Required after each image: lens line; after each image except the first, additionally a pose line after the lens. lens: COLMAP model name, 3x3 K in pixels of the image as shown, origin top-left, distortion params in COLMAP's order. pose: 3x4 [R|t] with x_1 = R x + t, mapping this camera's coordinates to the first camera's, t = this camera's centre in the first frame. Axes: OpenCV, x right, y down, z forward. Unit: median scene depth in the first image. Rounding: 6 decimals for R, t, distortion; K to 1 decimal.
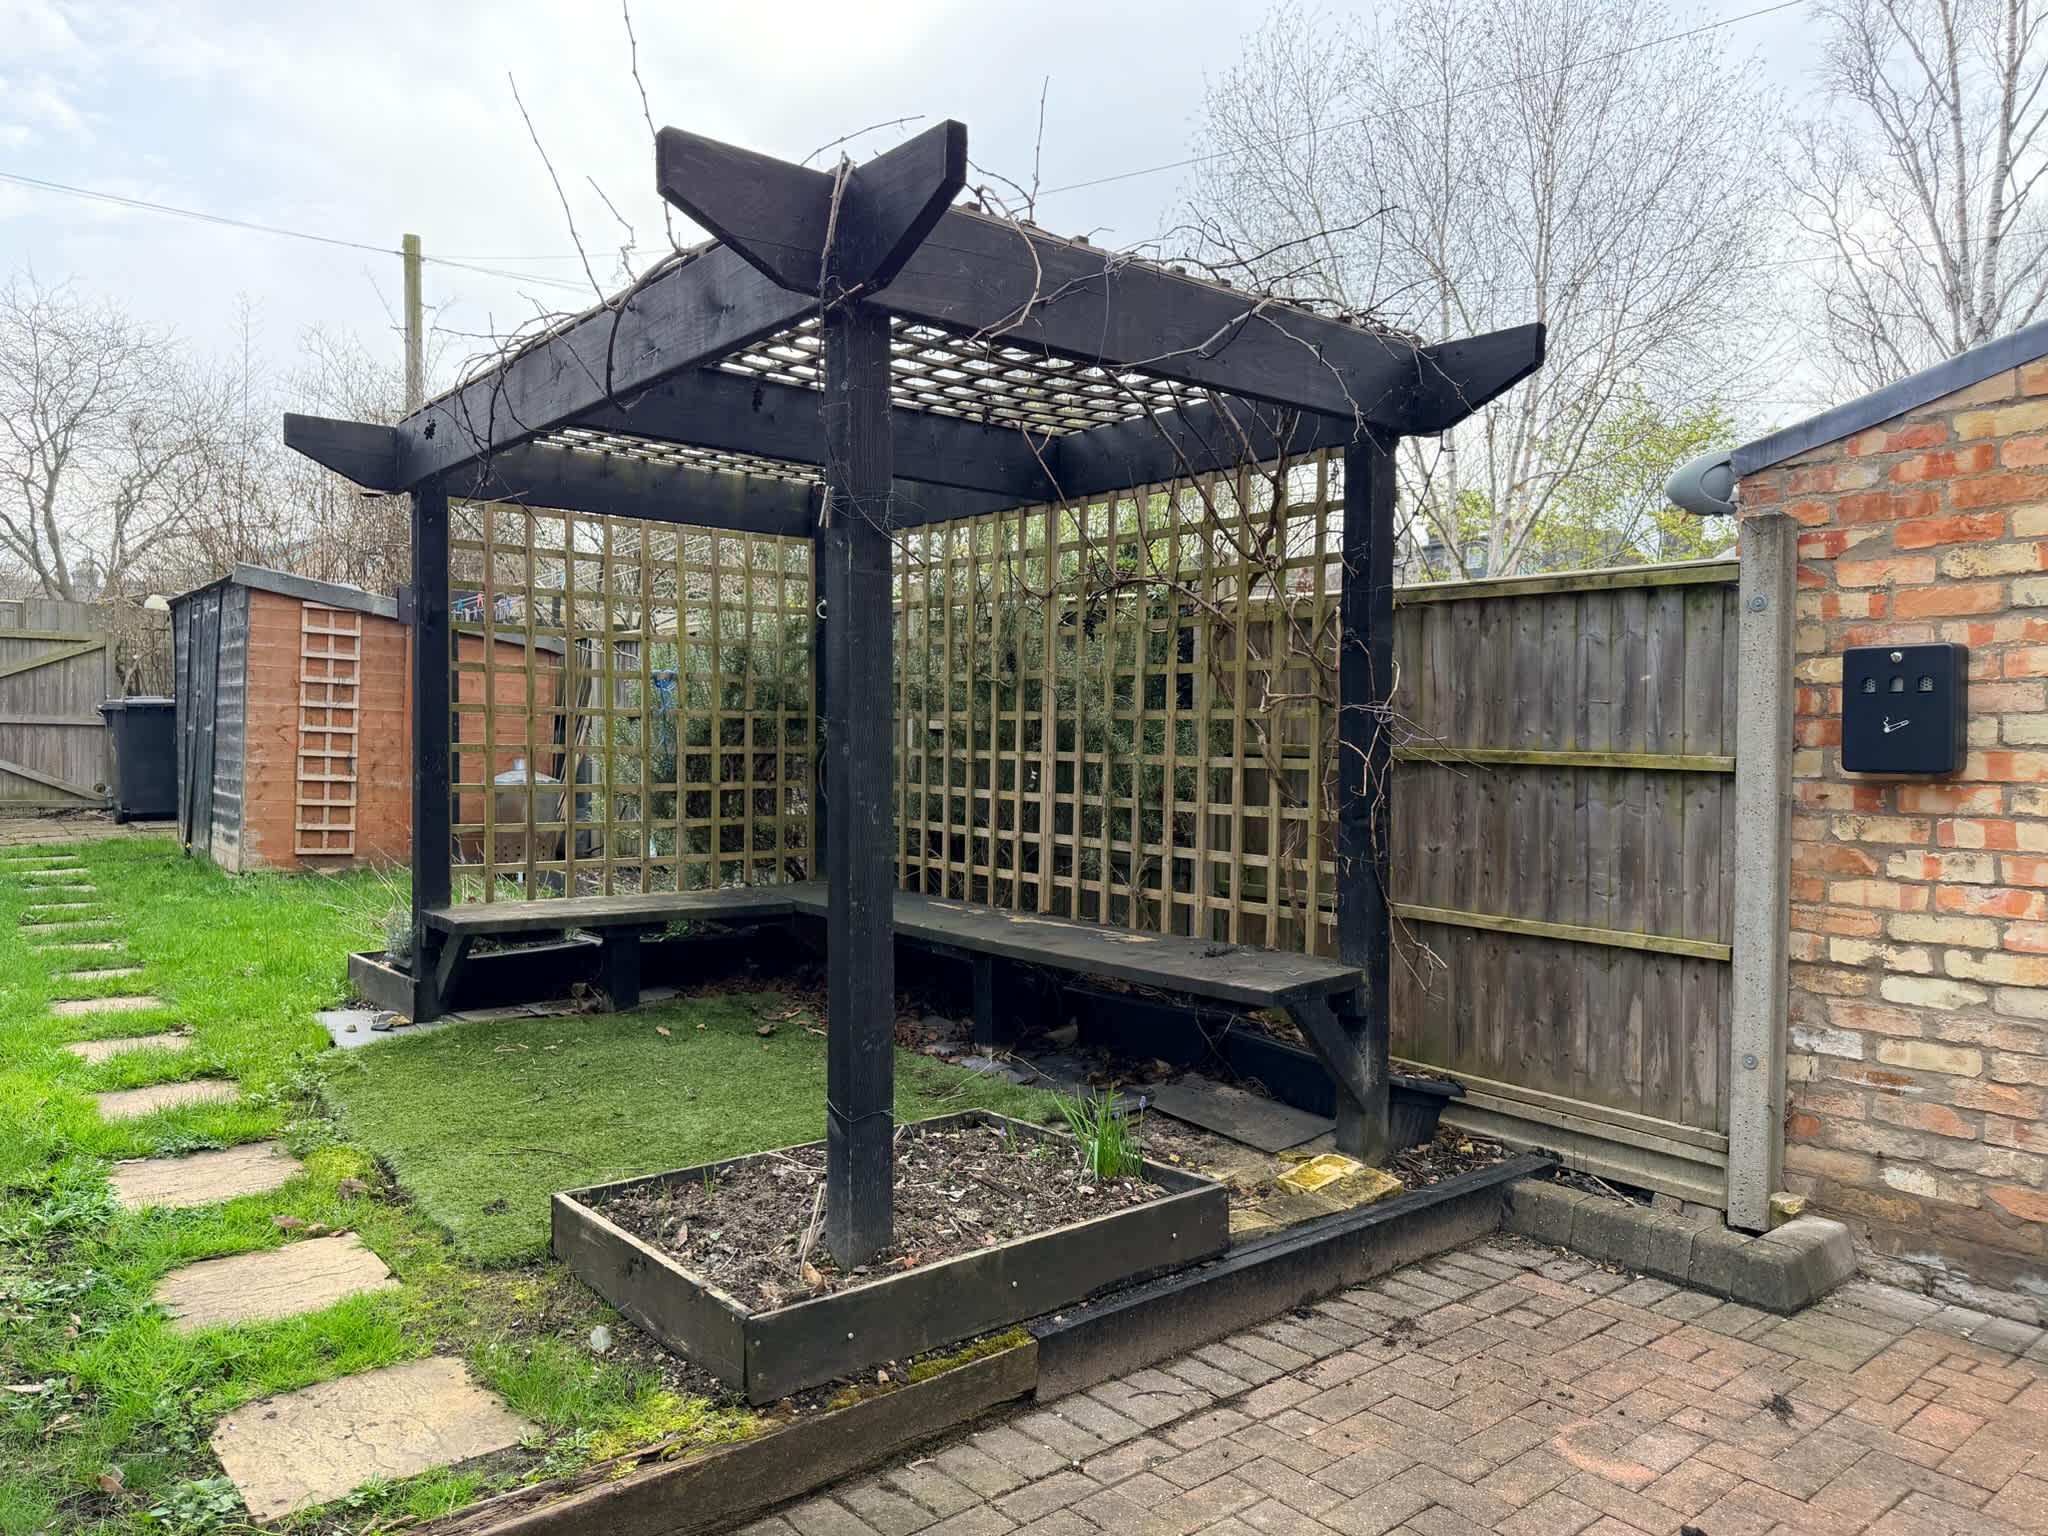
lens RADIAL K [[1420.8, 0, 1024.0], [0, 1420.8, 768.0], [0, 0, 1]] dist [0.029817, -0.045024]
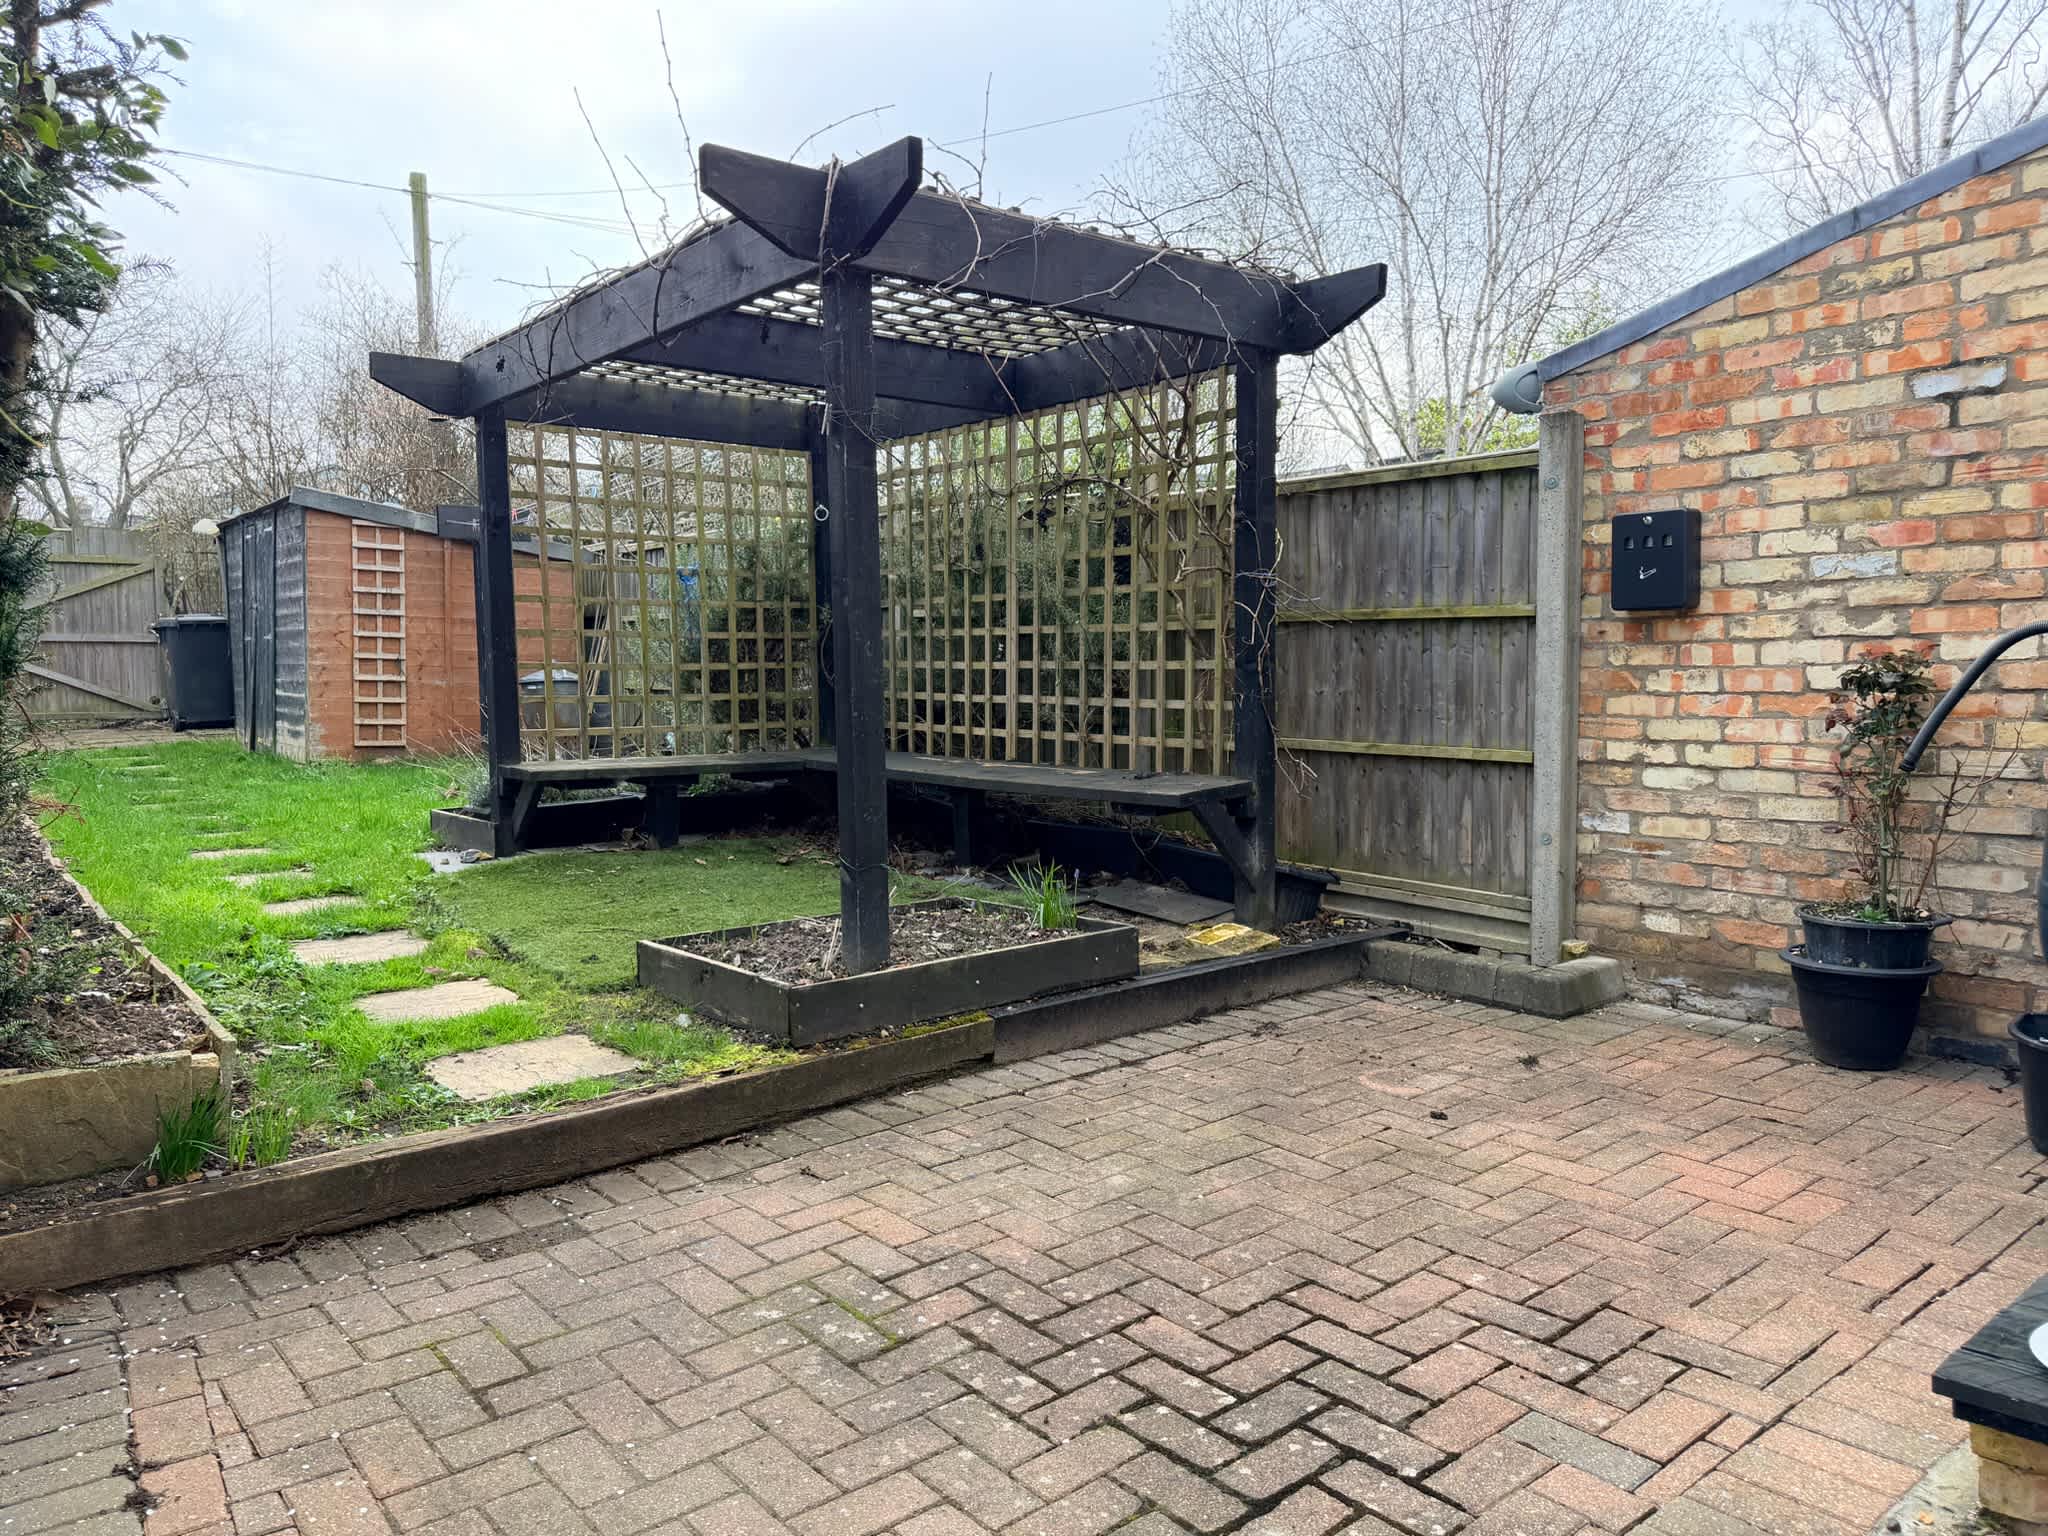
lens RADIAL K [[1405.8, 0, 1009.1], [0, 1405.8, 766.4], [0, 0, 1]] dist [0.062200, -0.103331]
pose [[0.999824, -0.017815, -0.005864, 0.011676], [0.018113, 0.998294, 0.055506, 0.024181], [0.004865, -0.055603, 0.998441, -0.116469]]
